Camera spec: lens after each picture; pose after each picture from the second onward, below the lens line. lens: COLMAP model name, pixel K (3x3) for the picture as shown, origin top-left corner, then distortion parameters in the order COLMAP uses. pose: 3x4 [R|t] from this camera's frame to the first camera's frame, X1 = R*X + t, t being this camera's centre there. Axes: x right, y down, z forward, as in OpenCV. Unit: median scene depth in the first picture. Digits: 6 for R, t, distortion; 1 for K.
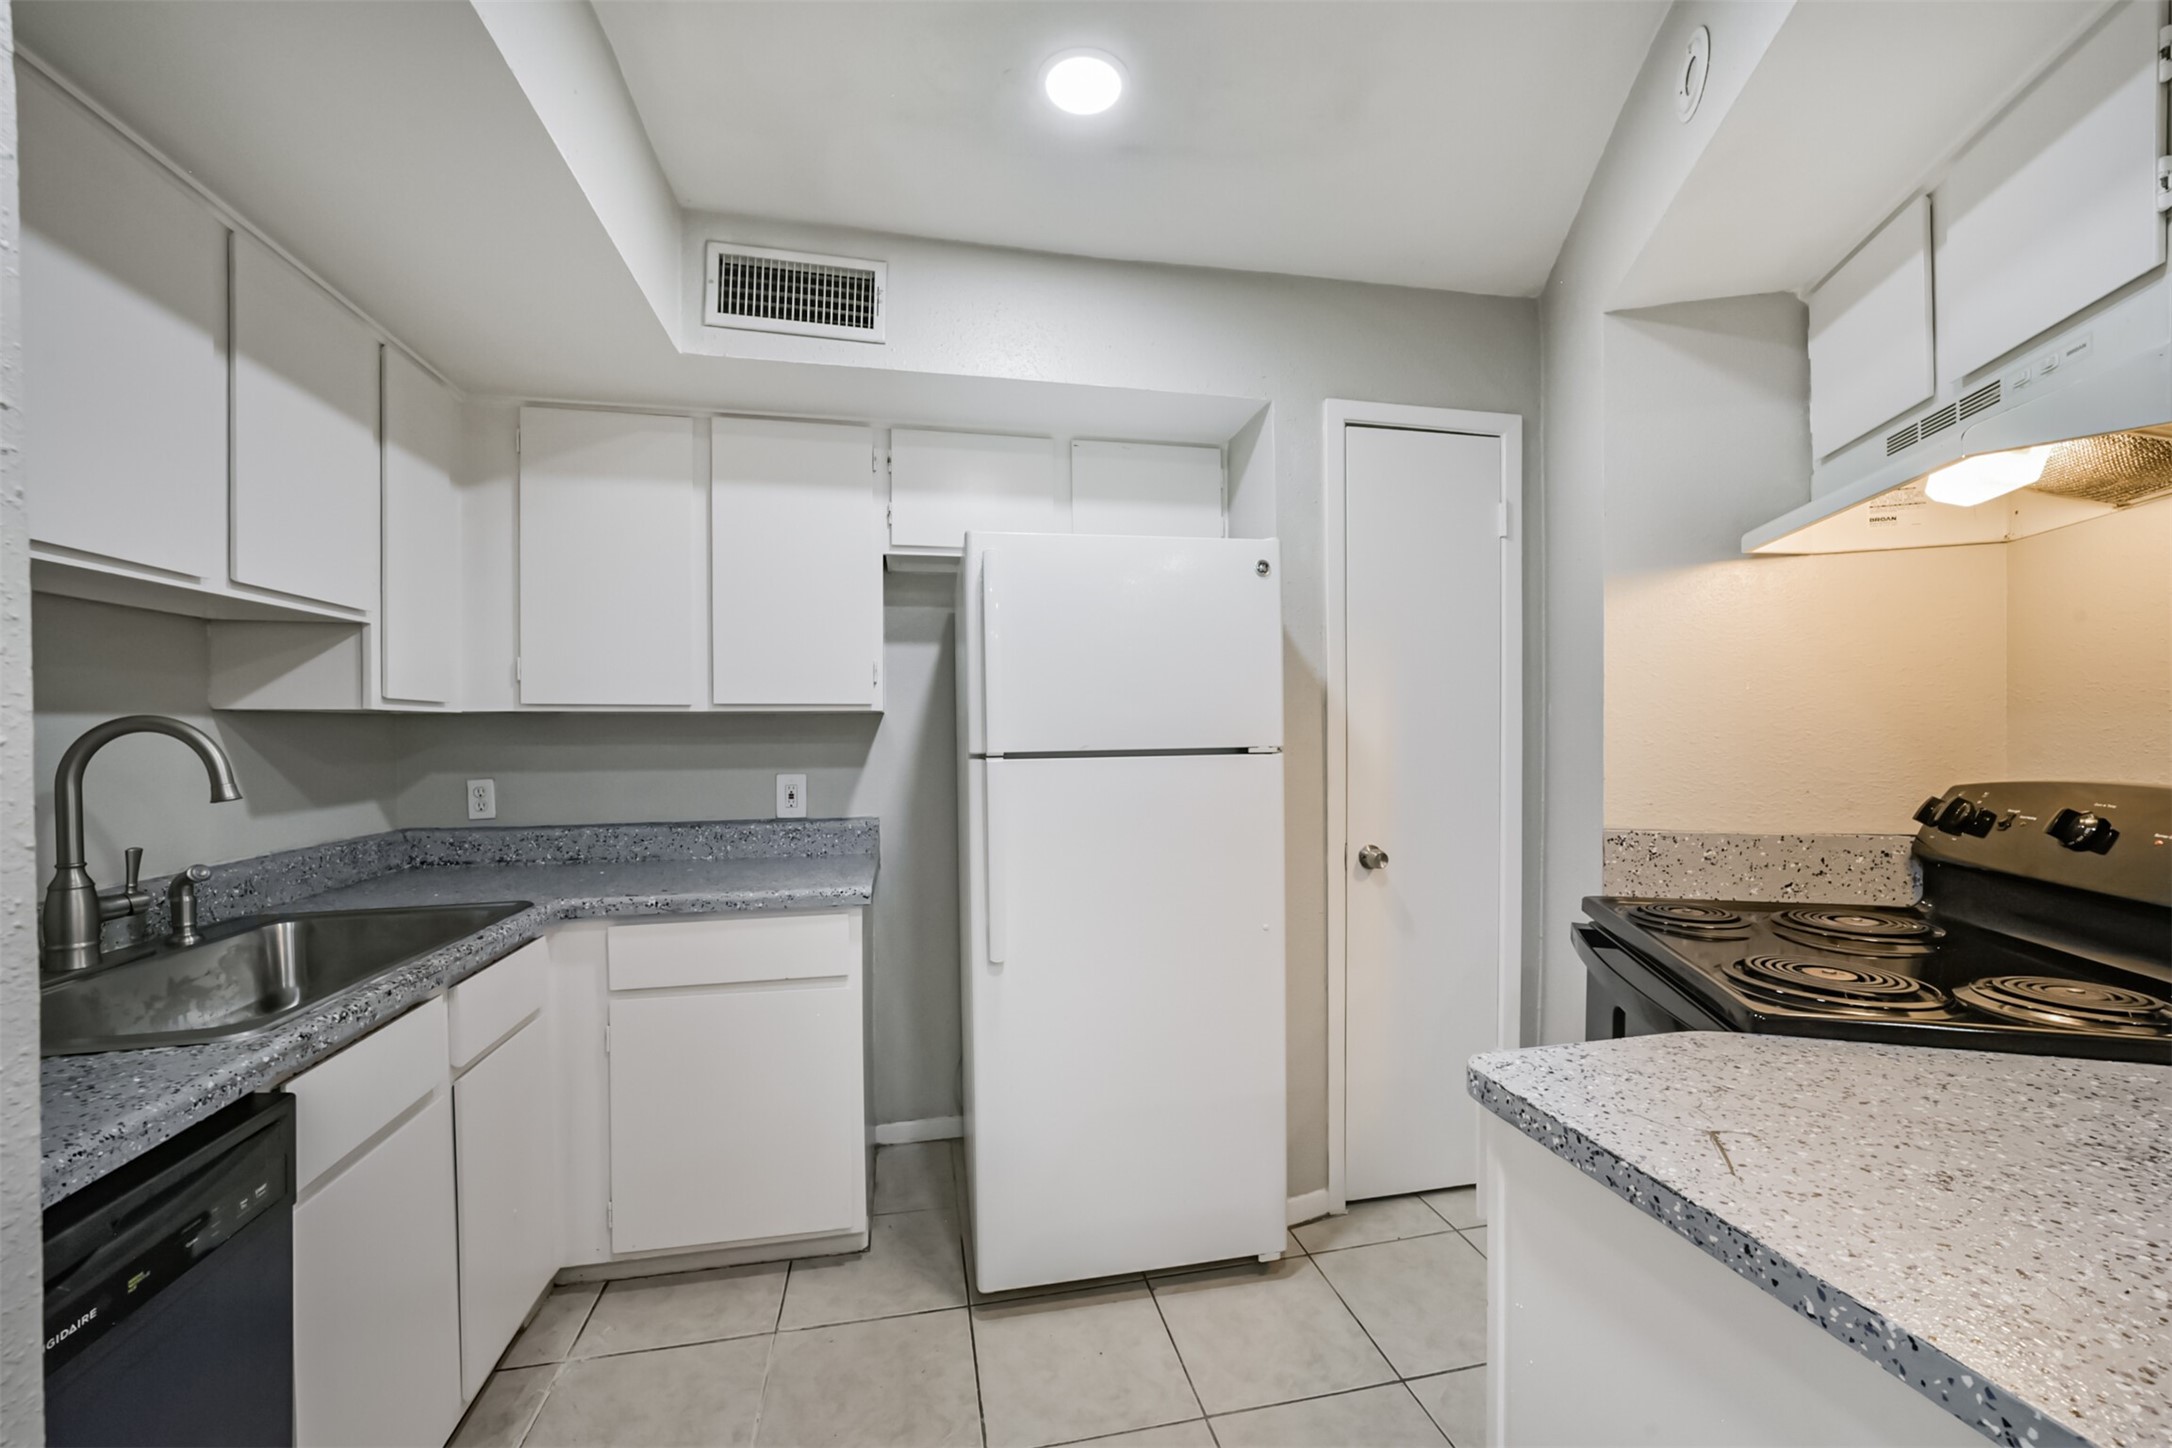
lens RADIAL K [[858.6, 0, 1094.1], [0, 858.6, 741.2], [0, 0, 1]] dist [-0.022910, 0.008774]
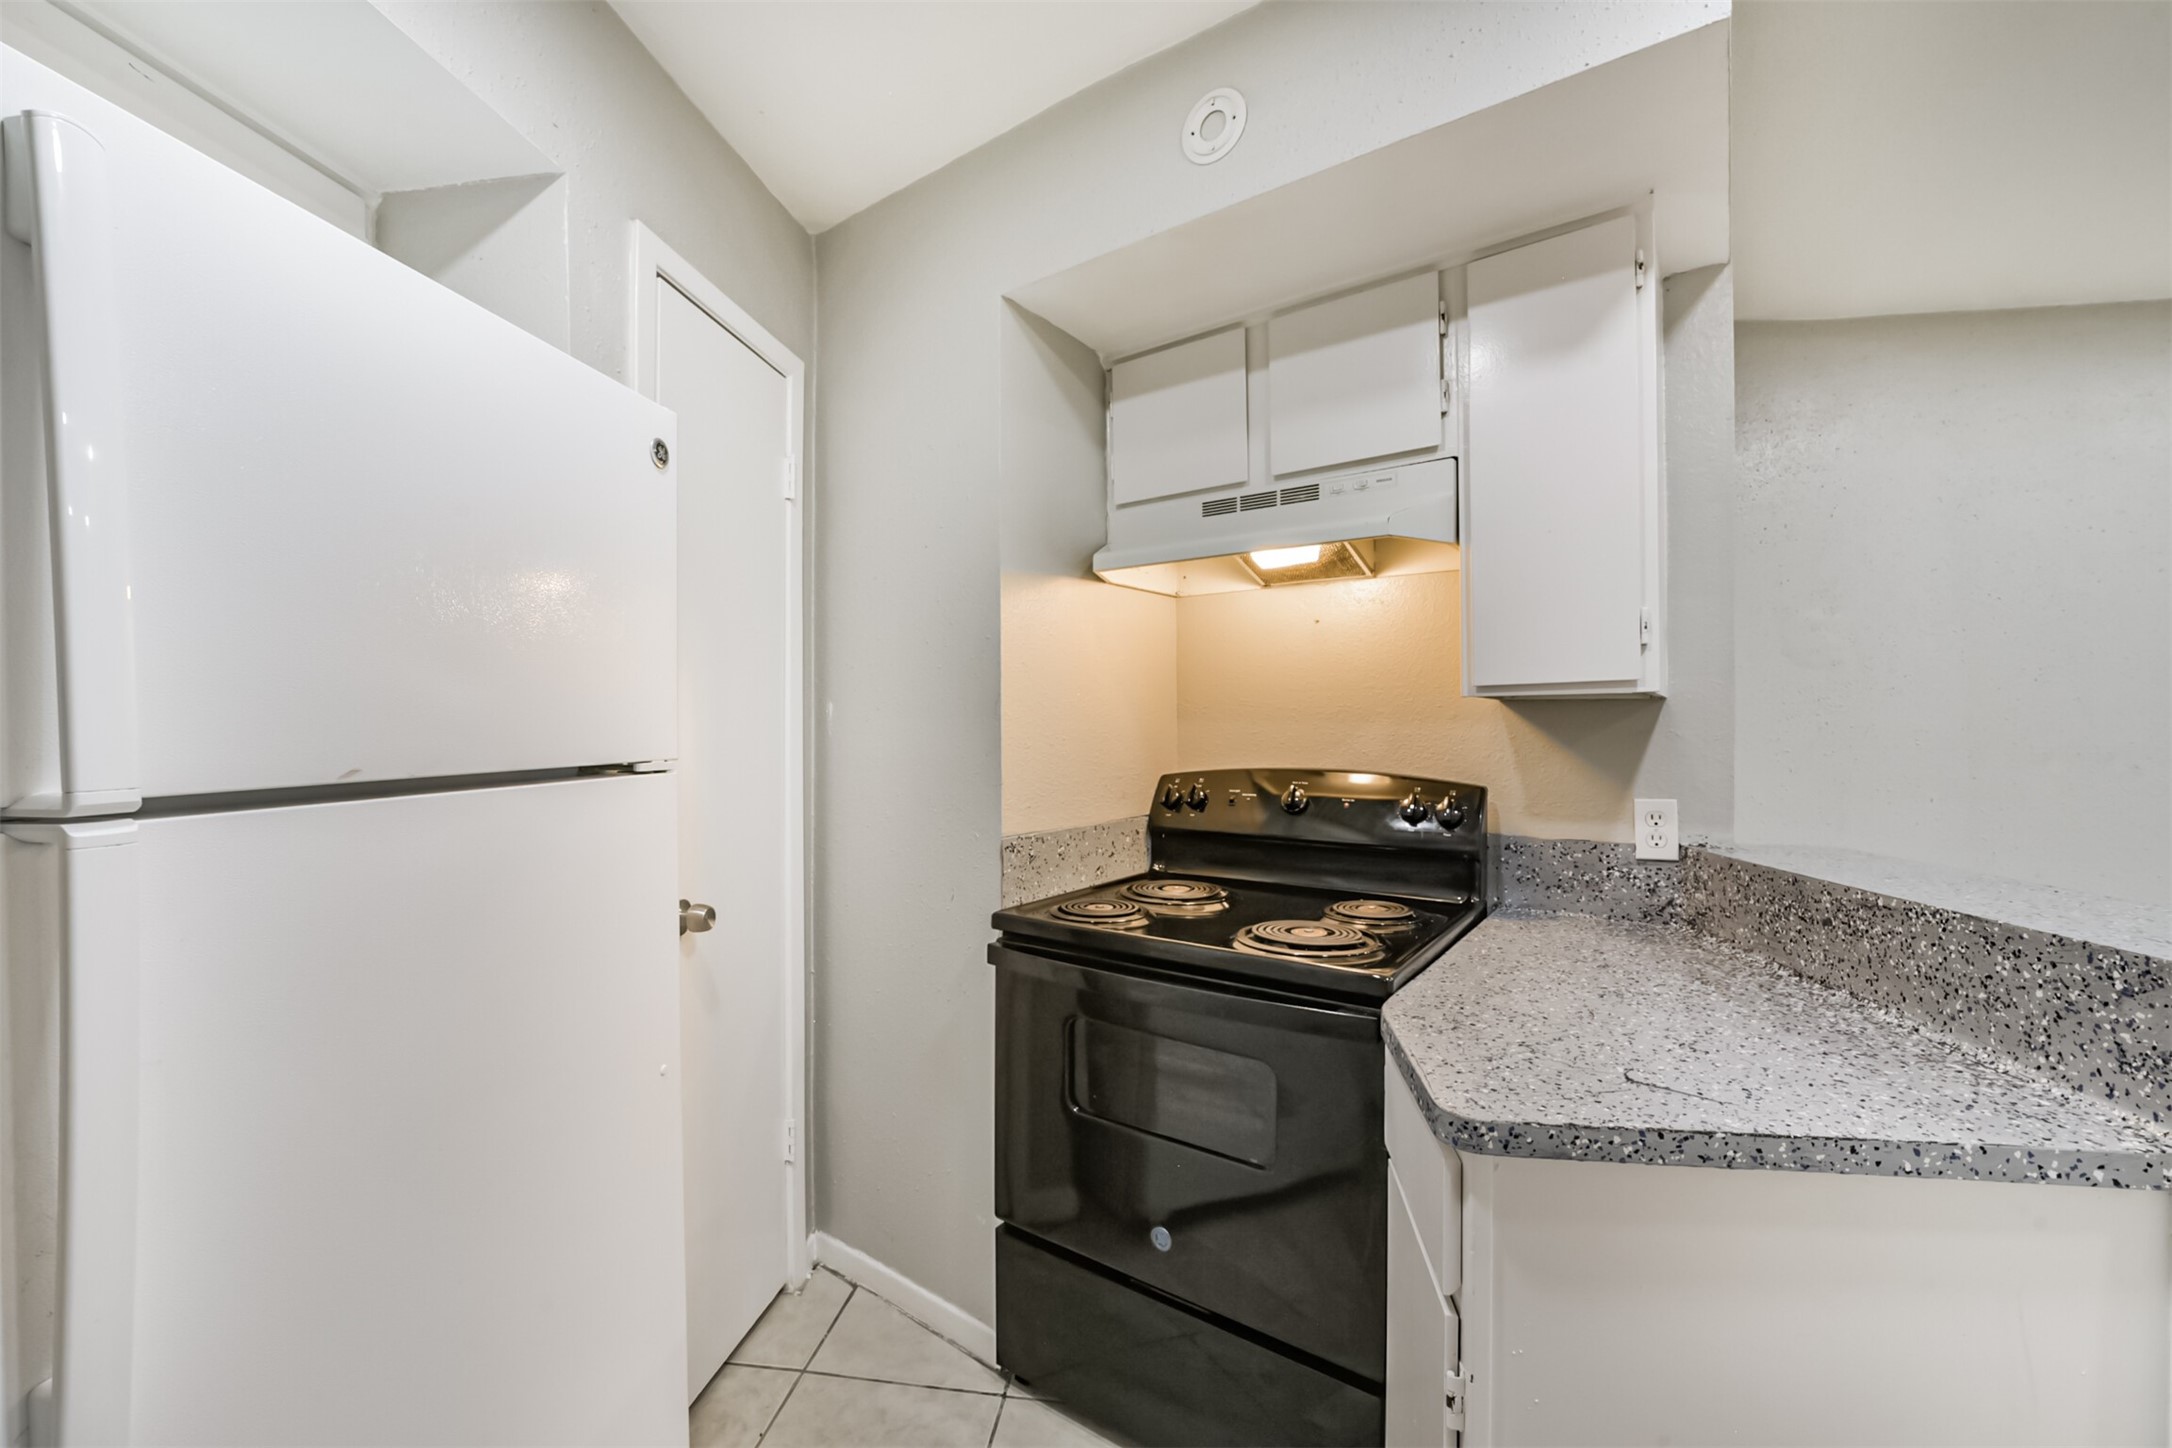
lens RADIAL K [[874.3, 0, 1102.8], [0, 874.3, 729.1], [0, 0, 1]] dist [-0.032392, 0.009598]
pose [[0.337096, 0.006306, 0.941449, -0.259511], [0.010436, 0.999891, -0.010435, -0.004891], [-0.941412, 0.013342, 0.336994, 0.532884]]
